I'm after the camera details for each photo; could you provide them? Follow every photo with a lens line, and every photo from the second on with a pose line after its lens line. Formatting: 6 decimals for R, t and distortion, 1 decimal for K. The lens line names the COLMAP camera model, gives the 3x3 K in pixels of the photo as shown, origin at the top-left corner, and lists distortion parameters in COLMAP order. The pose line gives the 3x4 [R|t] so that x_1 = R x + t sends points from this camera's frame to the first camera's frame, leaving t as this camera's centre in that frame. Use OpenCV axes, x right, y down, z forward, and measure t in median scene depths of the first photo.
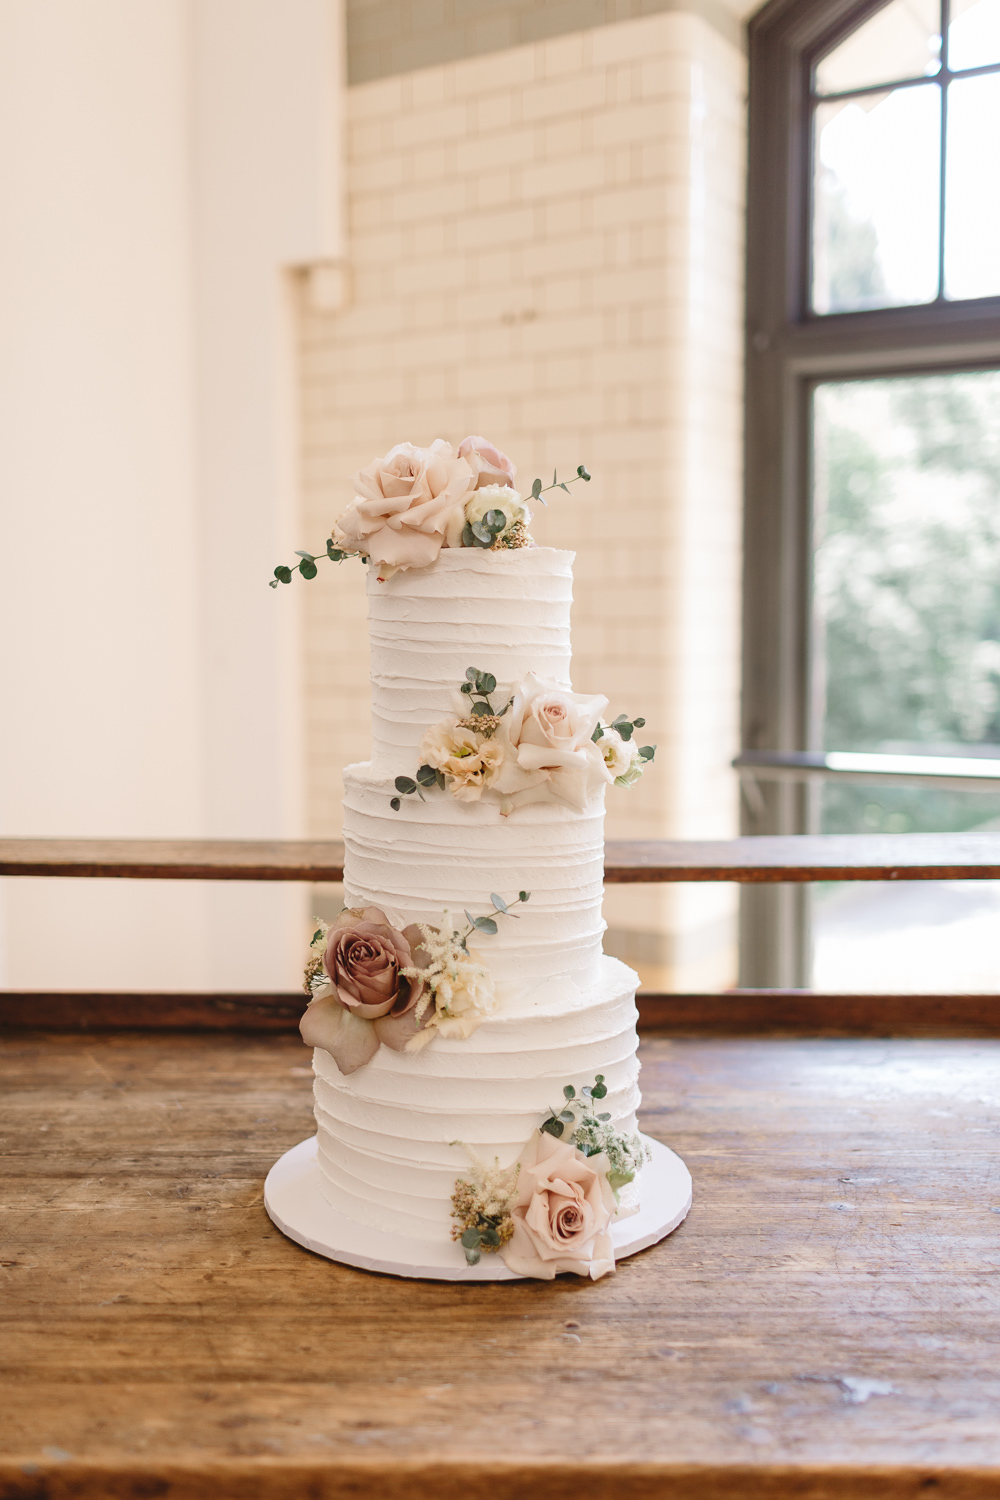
lens RADIAL K [[1476.1, 0, 500.0], [0, 1476.1, 750.0], [0, 0, 1]] dist [-0.012069, -0.013910]
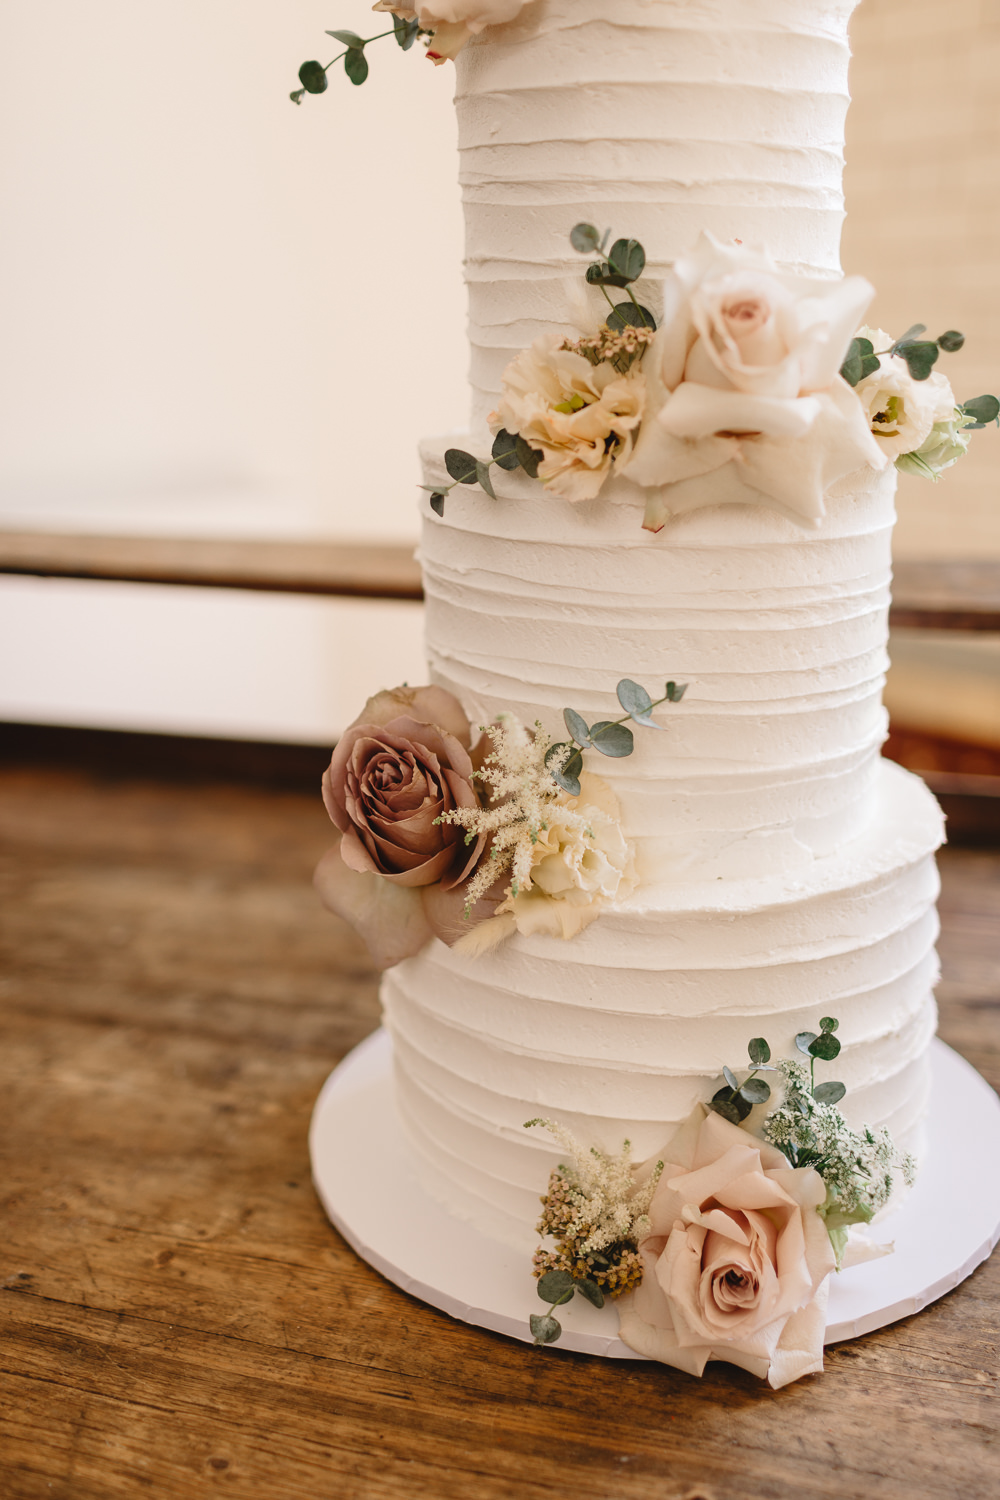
lens RADIAL K [[1476.1, 0, 500.0], [0, 1476.1, 750.0], [0, 0, 1]] dist [-0.012069, -0.013910]
pose [[0.951040, 0.069129, -0.301238, 0.112013], [-0.003221, 0.976829, 0.213996, 0.009848], [0.309051, -0.202549, 0.929226, 0.495295]]
